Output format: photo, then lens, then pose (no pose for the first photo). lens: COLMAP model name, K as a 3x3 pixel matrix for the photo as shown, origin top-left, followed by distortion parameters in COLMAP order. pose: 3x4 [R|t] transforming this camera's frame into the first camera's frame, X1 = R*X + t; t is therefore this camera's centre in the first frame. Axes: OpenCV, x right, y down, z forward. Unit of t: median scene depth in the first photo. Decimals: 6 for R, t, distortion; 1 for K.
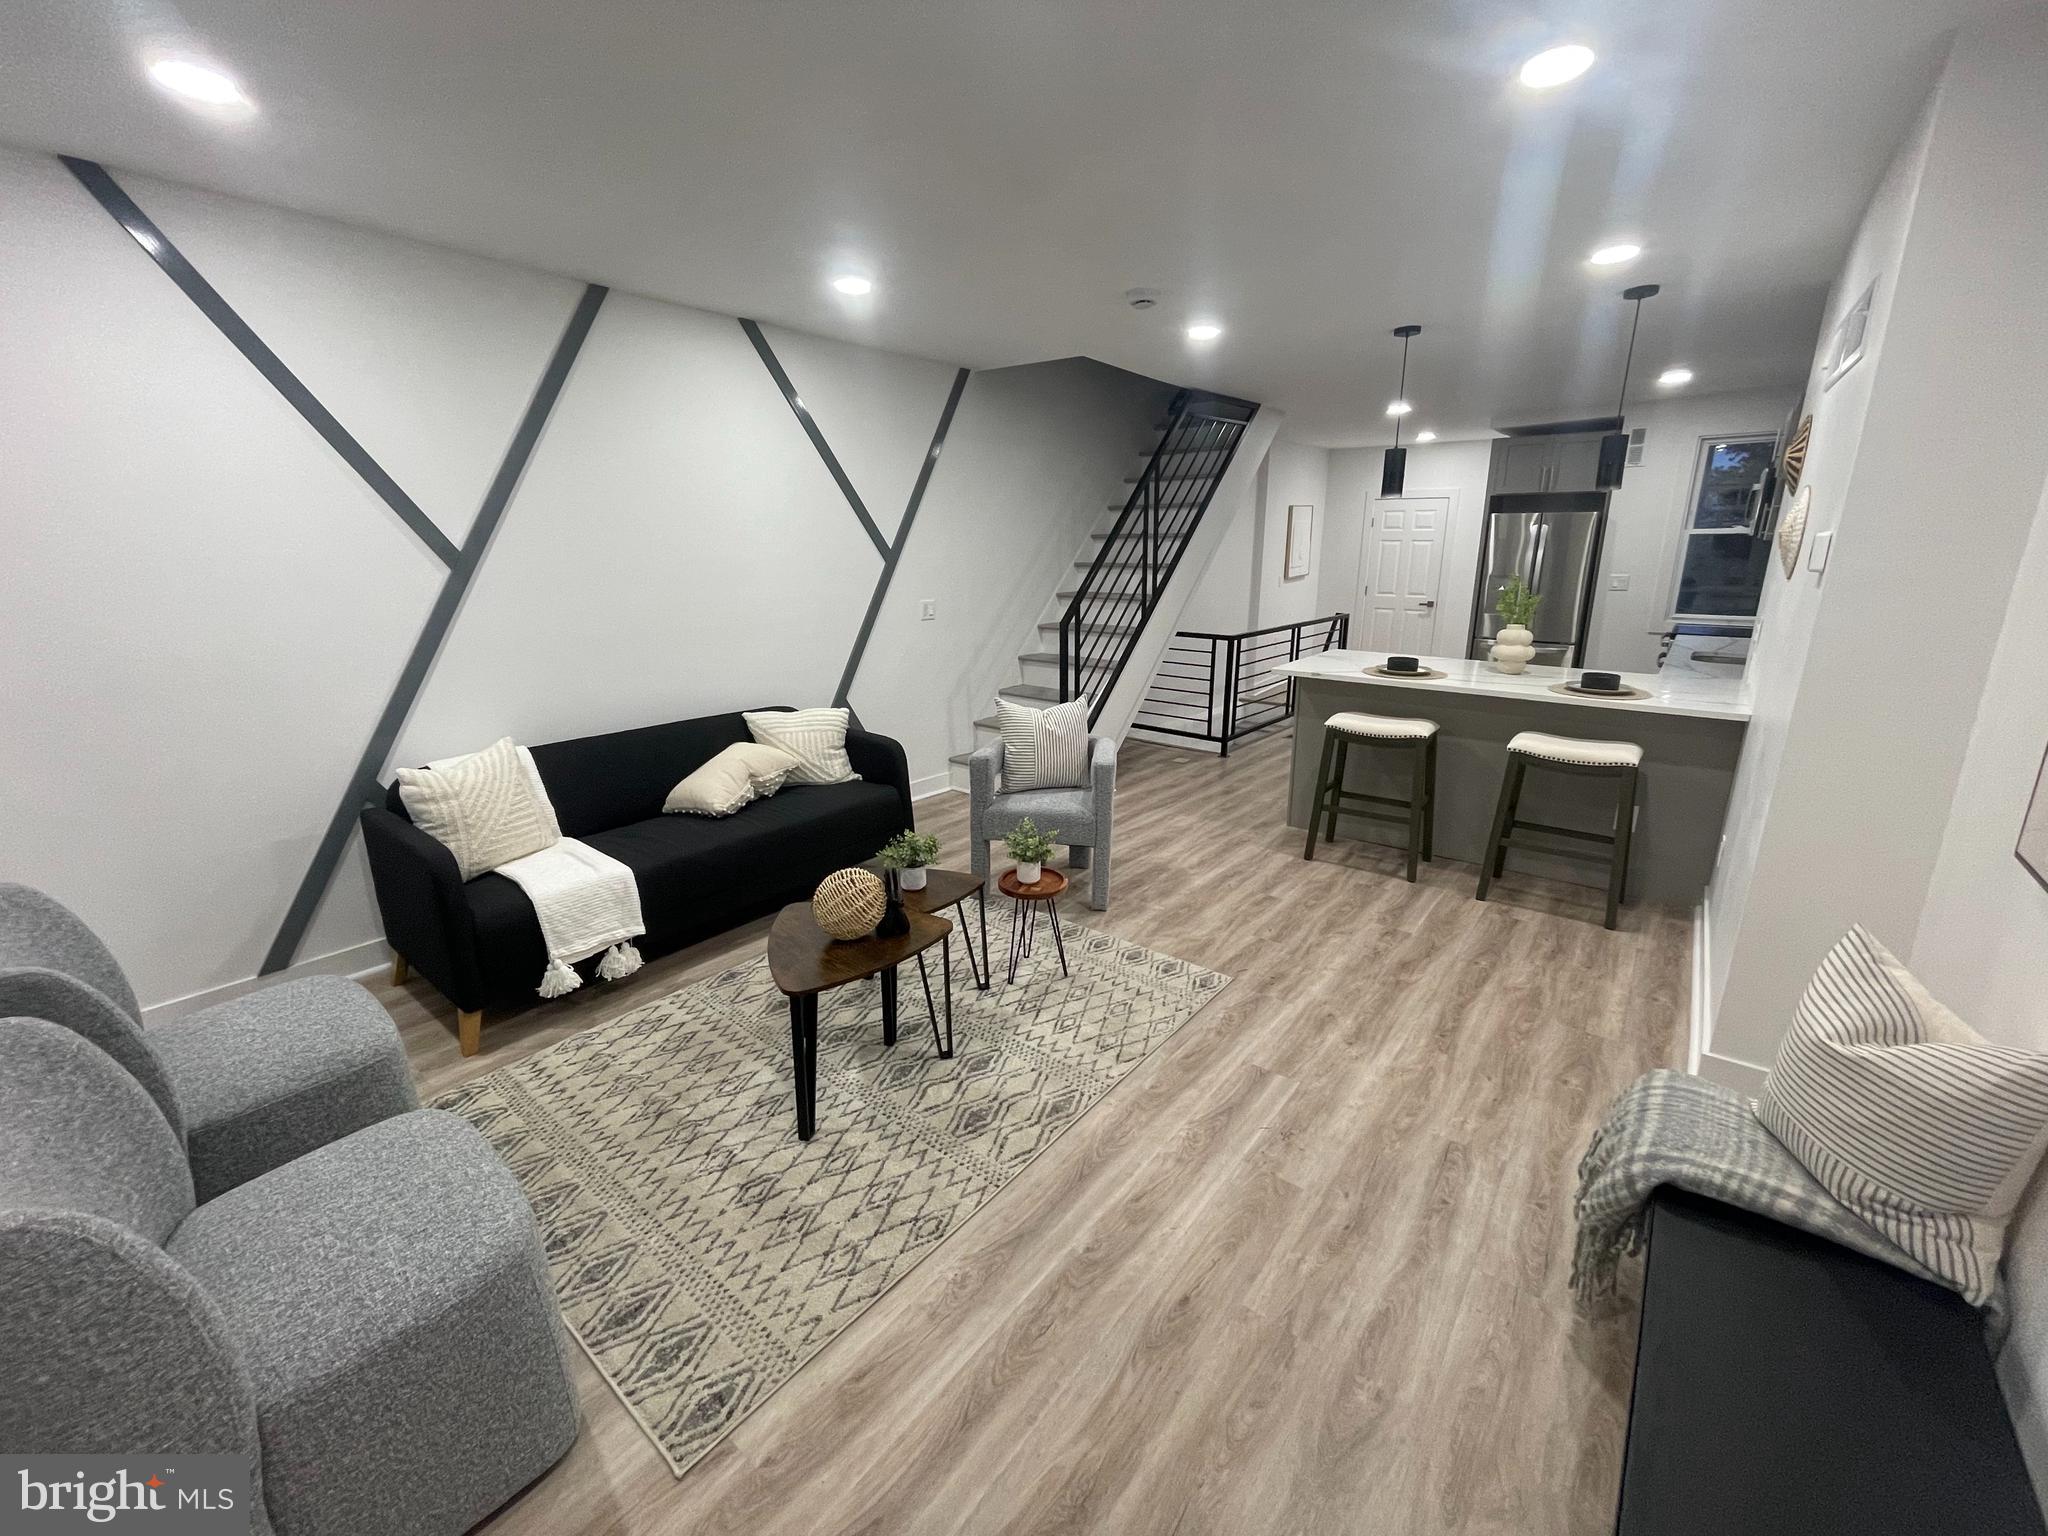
lens RADIAL K [[832.6, 0, 1024.0], [0, 832.6, 768.0], [0, 0, 1]] dist [-0.016865, 0.008642]
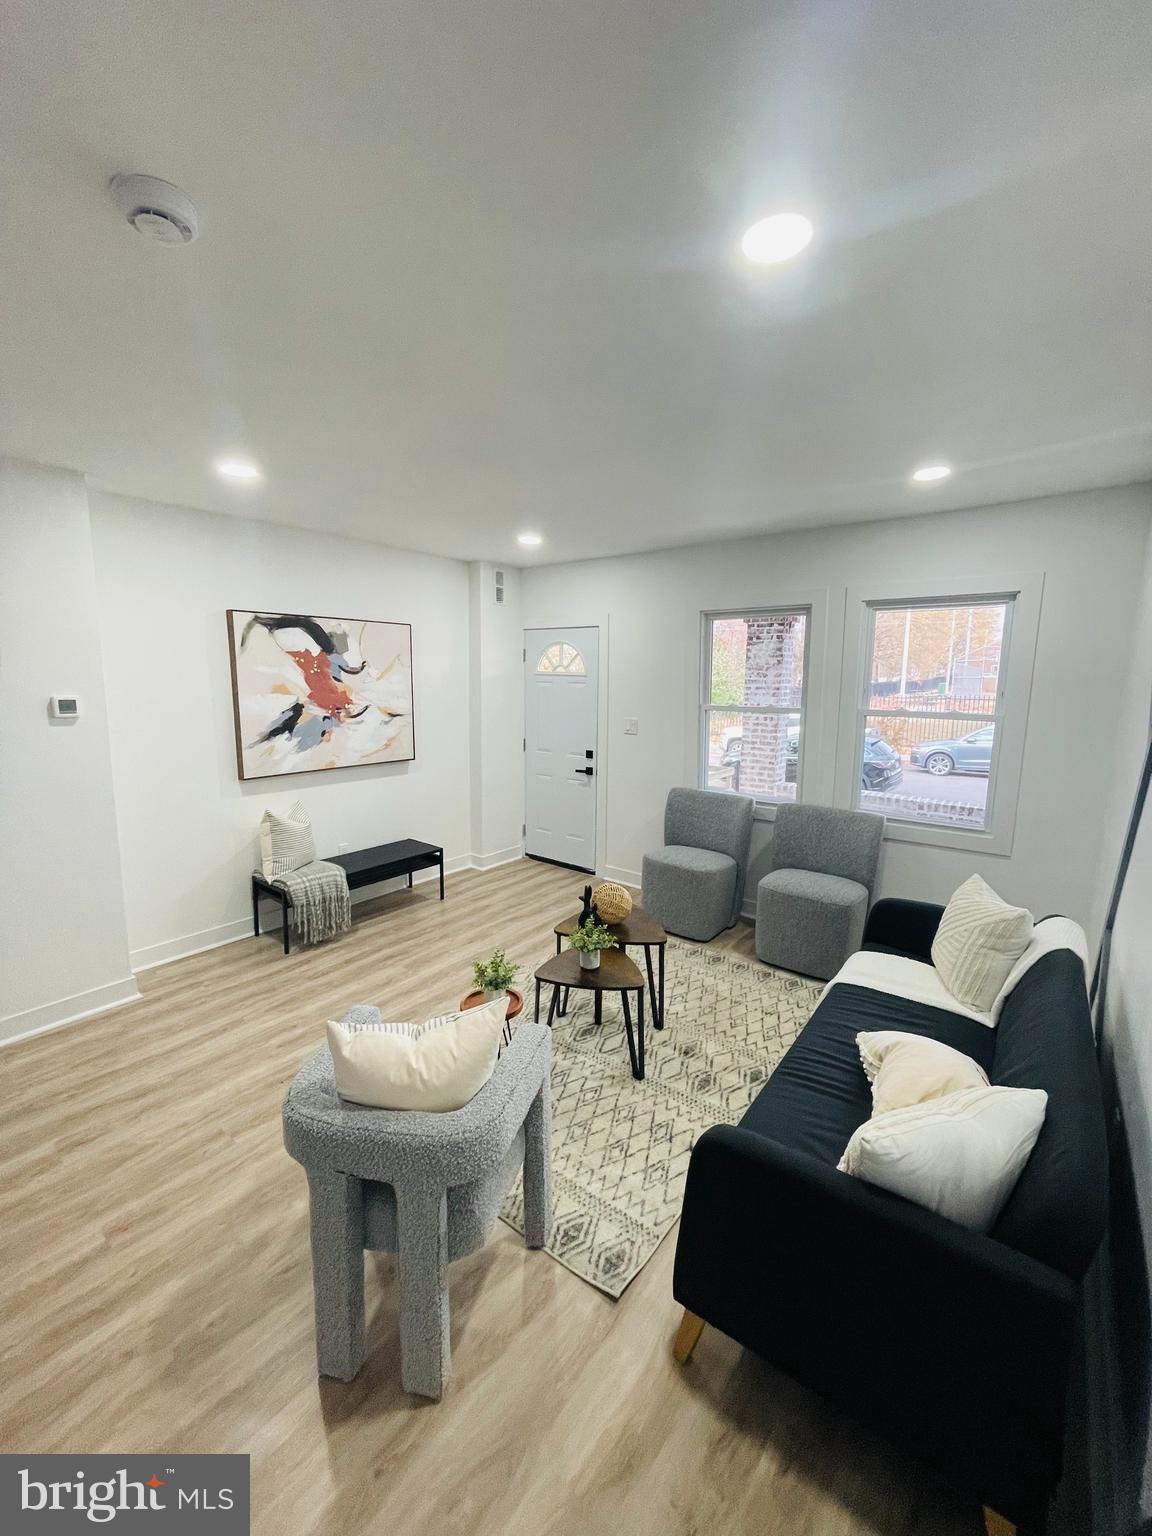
lens RADIAL K [[624.4, 0, 578.6], [0, 624.4, 769.0], [0, 0, 1]] dist [-0.016865, 0.008642]
pose [[-0.999802, 0.002502, -0.019741, -0.105040], [-0.005689, 0.914704, 0.404084, -0.560613], [0.019069, 0.404116, -0.914509, 1.867939]]
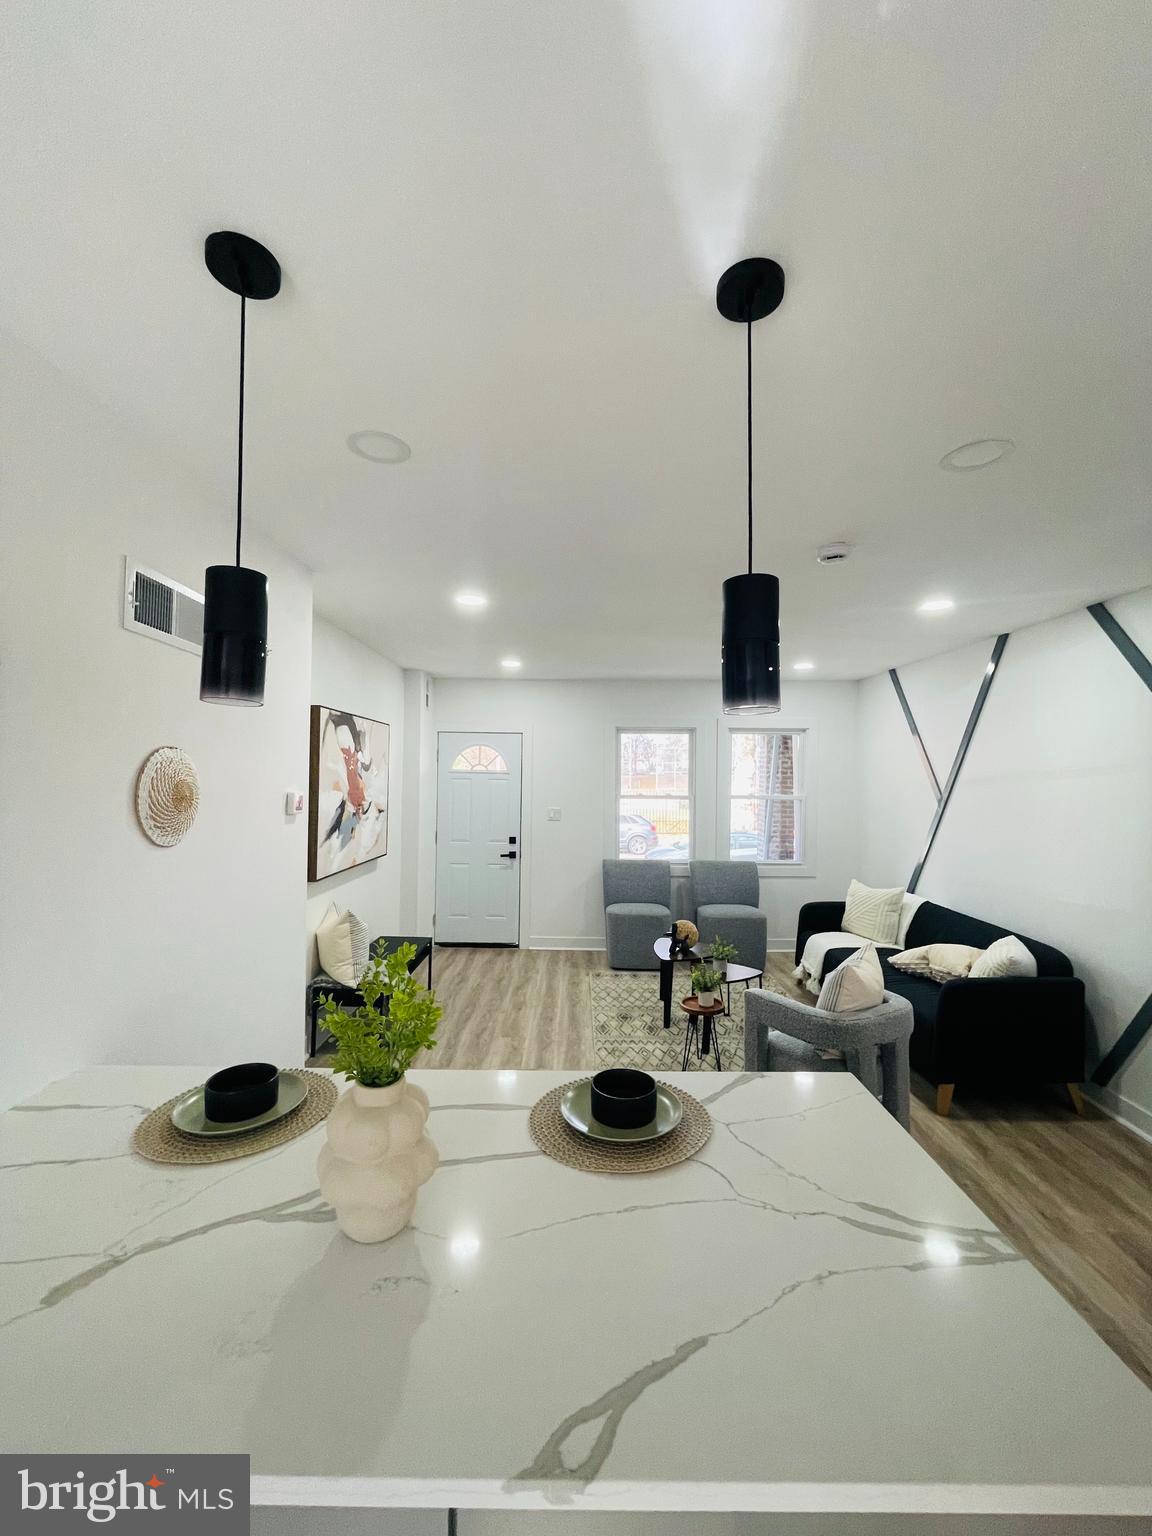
lens RADIAL K [[624.4, 0, 578.6], [0, 624.4, 769.0], [0, 0, 1]] dist [-0.016865, 0.008642]
pose [[-0.778374, -0.007112, -0.627760, 1.059247], [-0.167656, 0.965975, 0.196937, -0.551160], [0.605000, 0.258539, -0.753082, 1.850239]]
